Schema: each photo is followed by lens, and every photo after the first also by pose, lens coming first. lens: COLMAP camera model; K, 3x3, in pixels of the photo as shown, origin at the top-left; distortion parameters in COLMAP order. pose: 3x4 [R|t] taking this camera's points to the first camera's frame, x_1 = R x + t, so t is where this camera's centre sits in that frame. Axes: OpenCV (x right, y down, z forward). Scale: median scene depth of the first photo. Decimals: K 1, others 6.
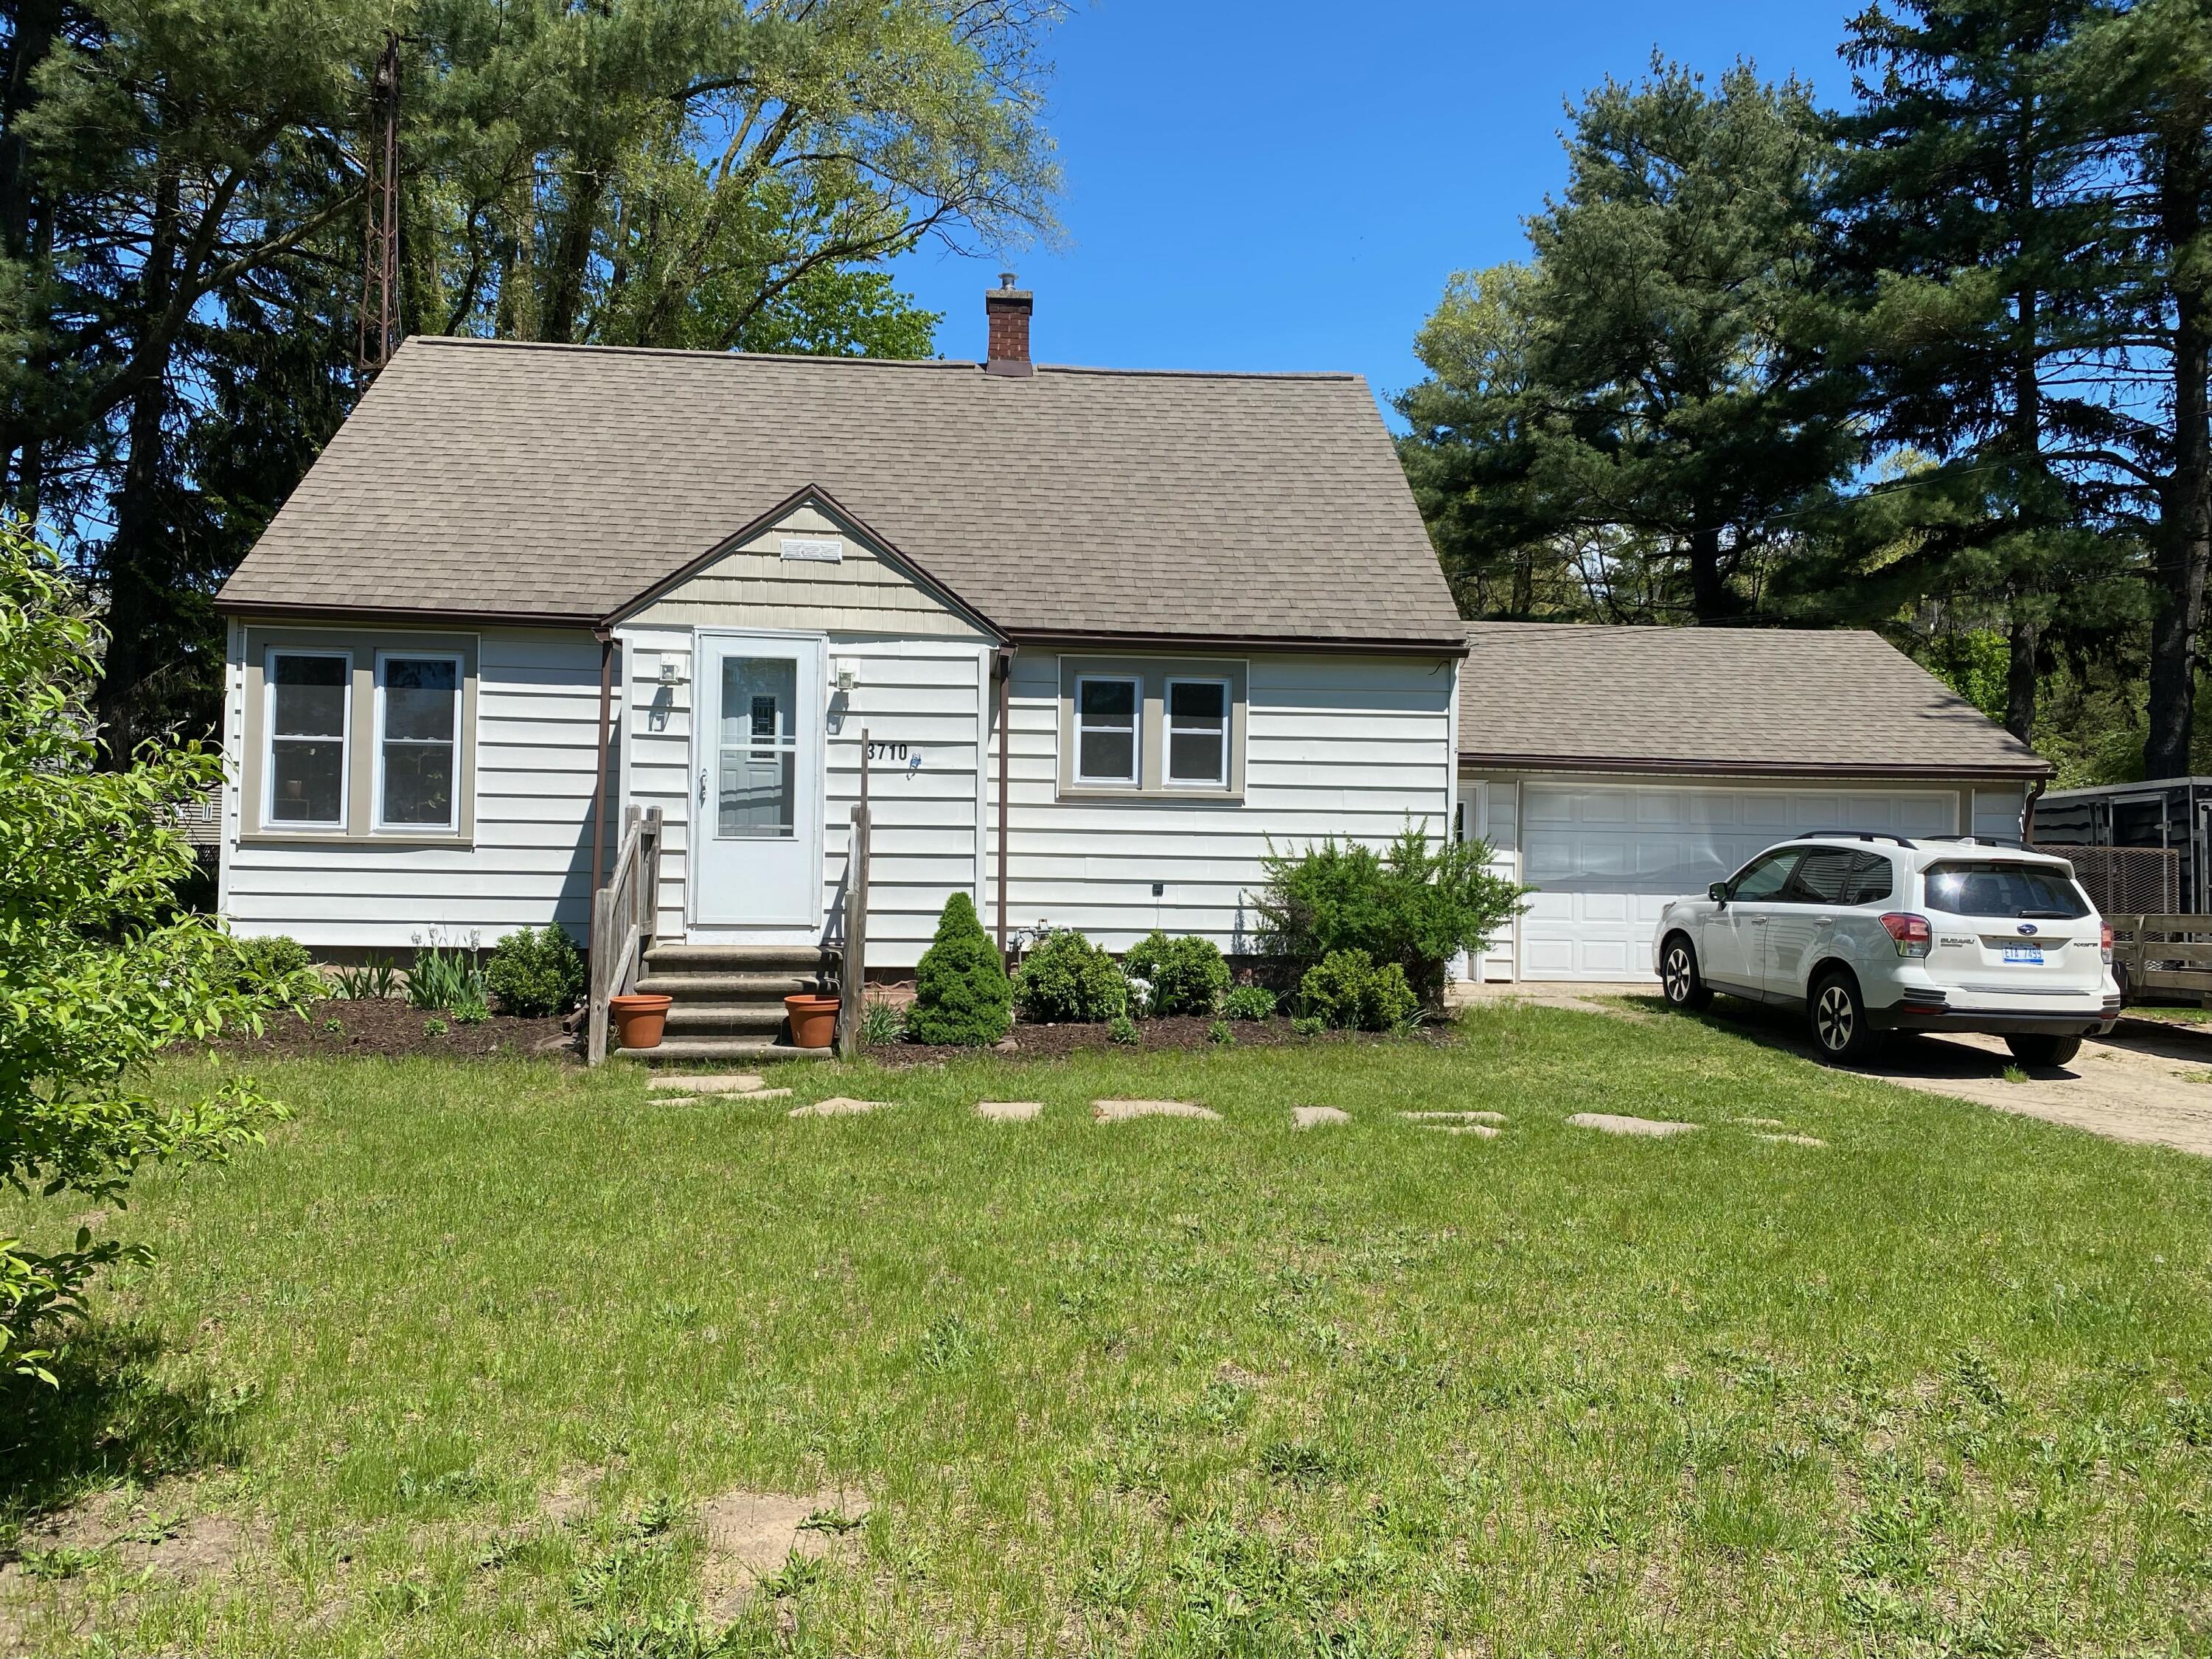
lens RADIAL K [[1685.4, 0, 1106.0], [0, 1685.4, 829.5], [0, 0, 1]] dist [0.008728, -0.009121]
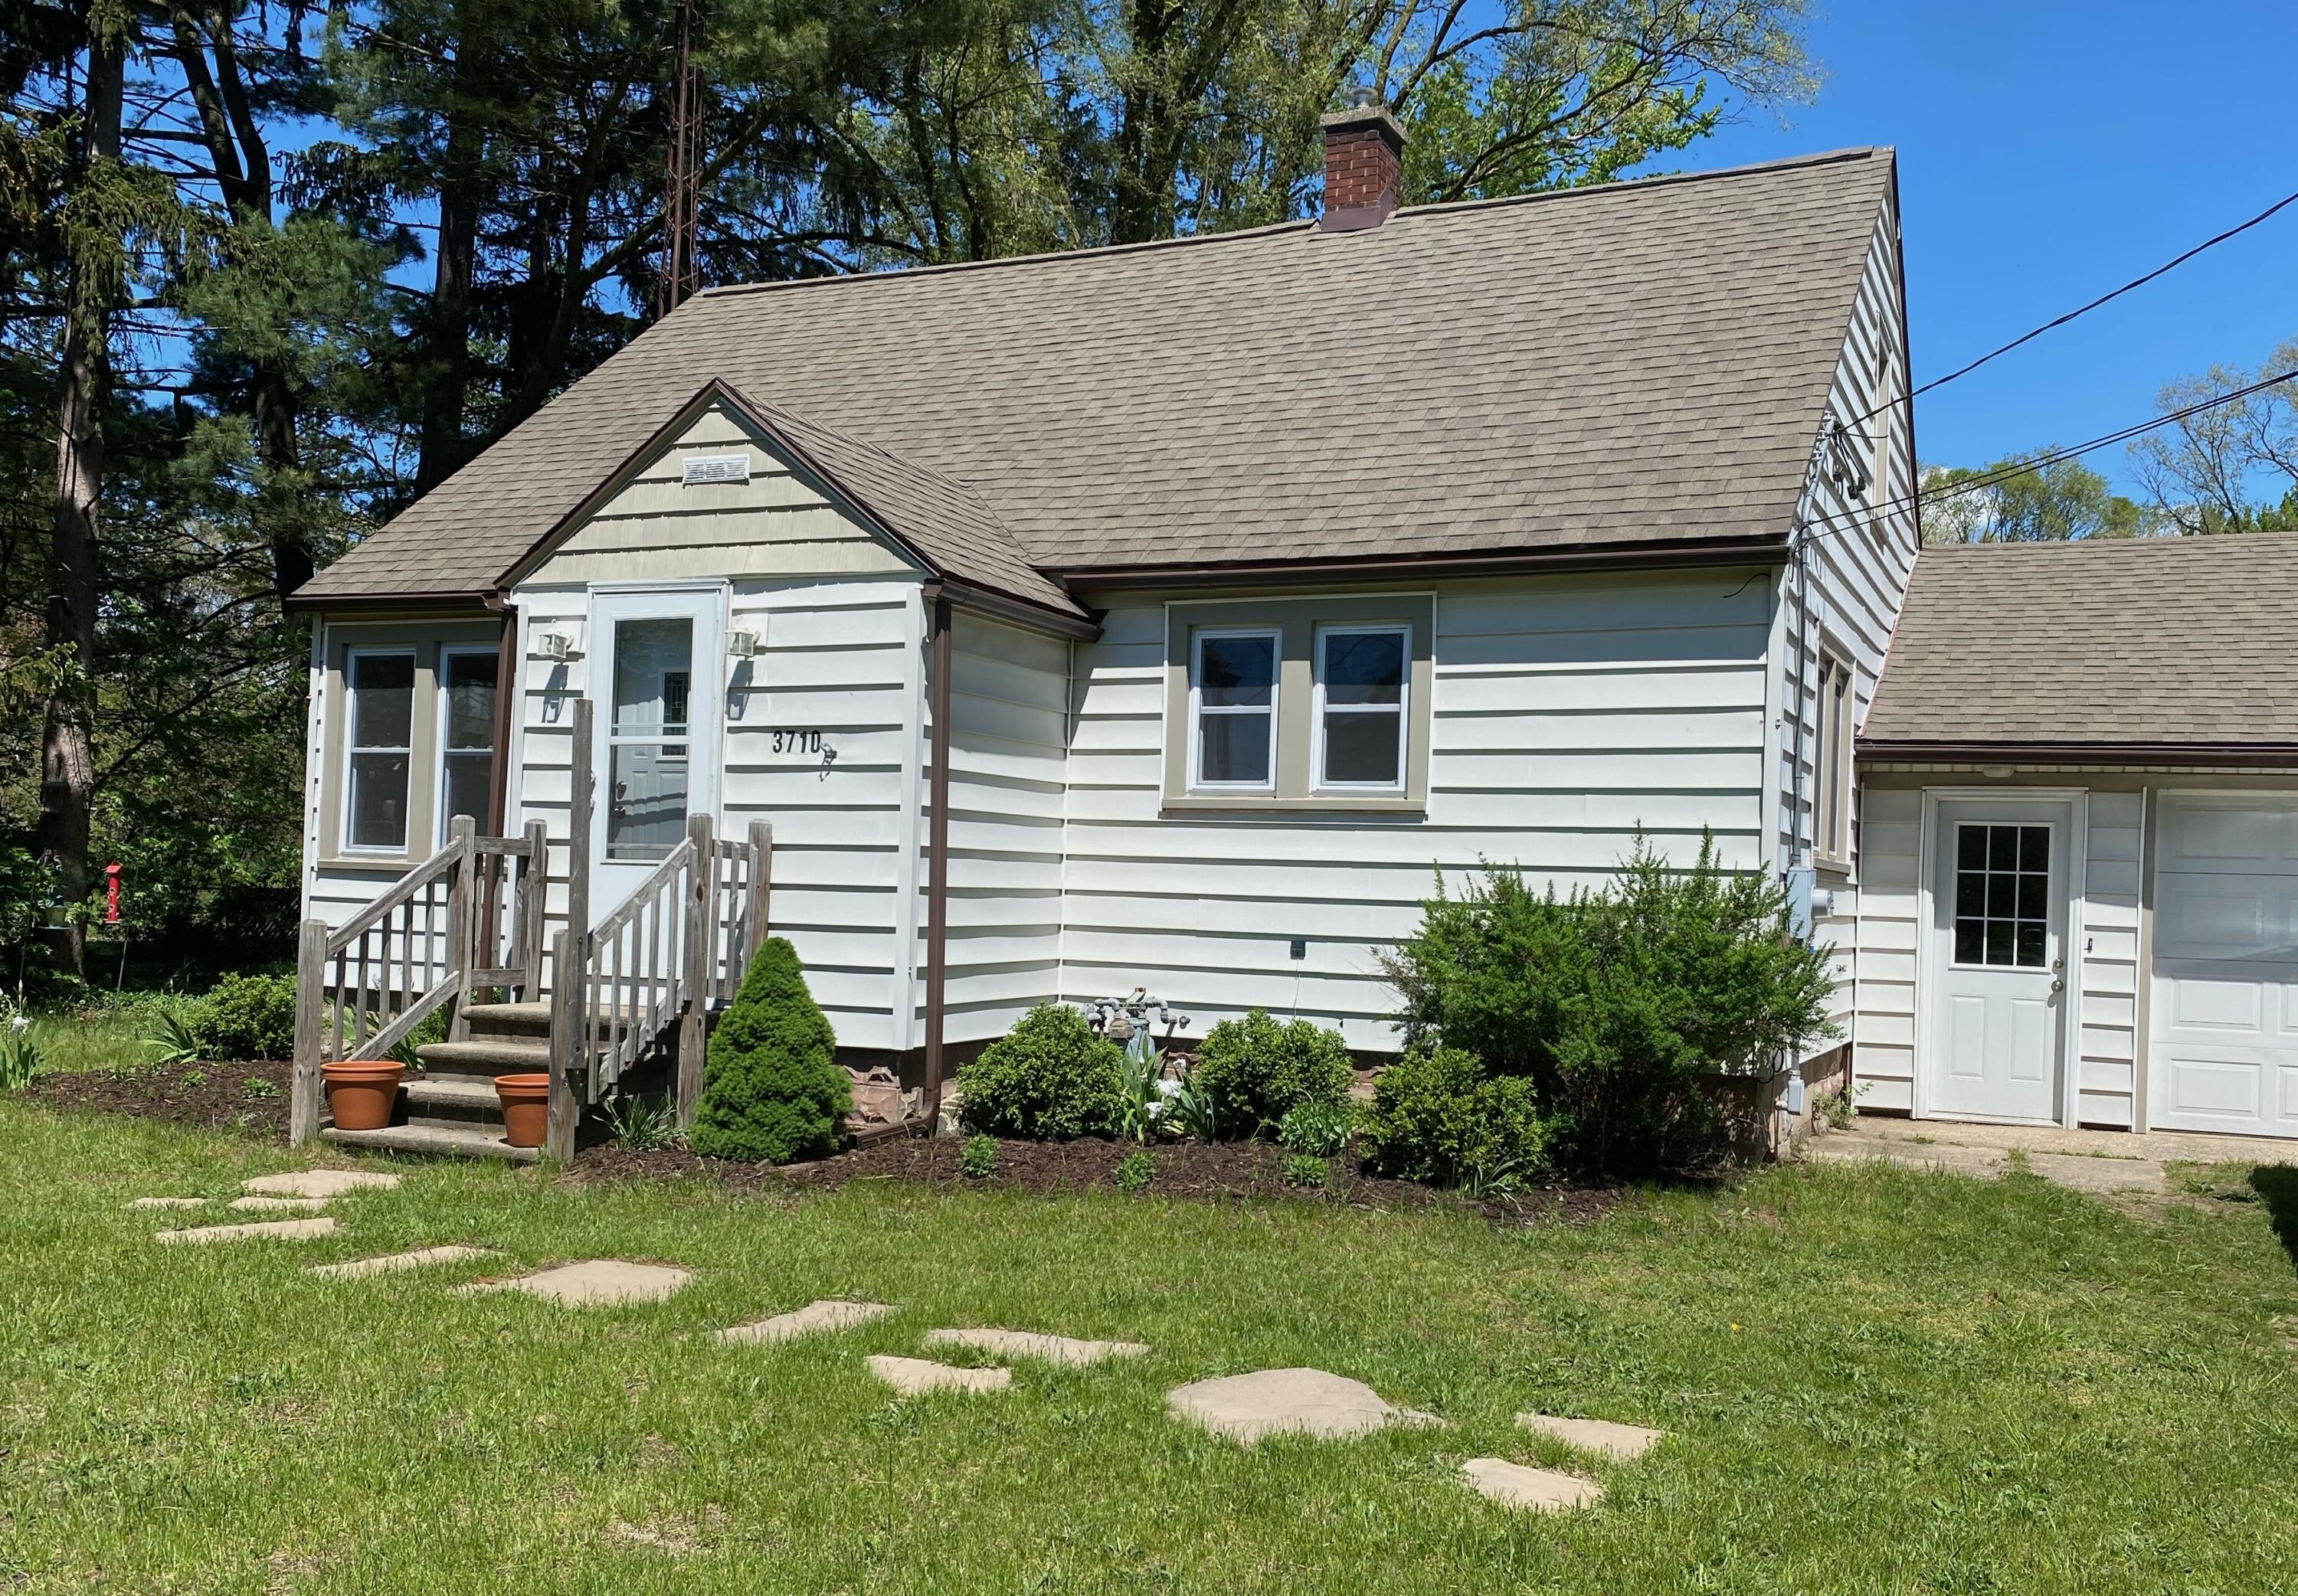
lens RADIAL K [[1941.1, 0, 1186.8], [0, 1941.1, 894.2], [0, 0, 1]] dist [0.062476, -0.145292]
pose [[0.875342, 0.009961, -0.483401, 0.376111], [-0.010447, 0.999944, 0.001688, 0.013896], [0.483391, 0.003573, 0.875398, 0.325196]]
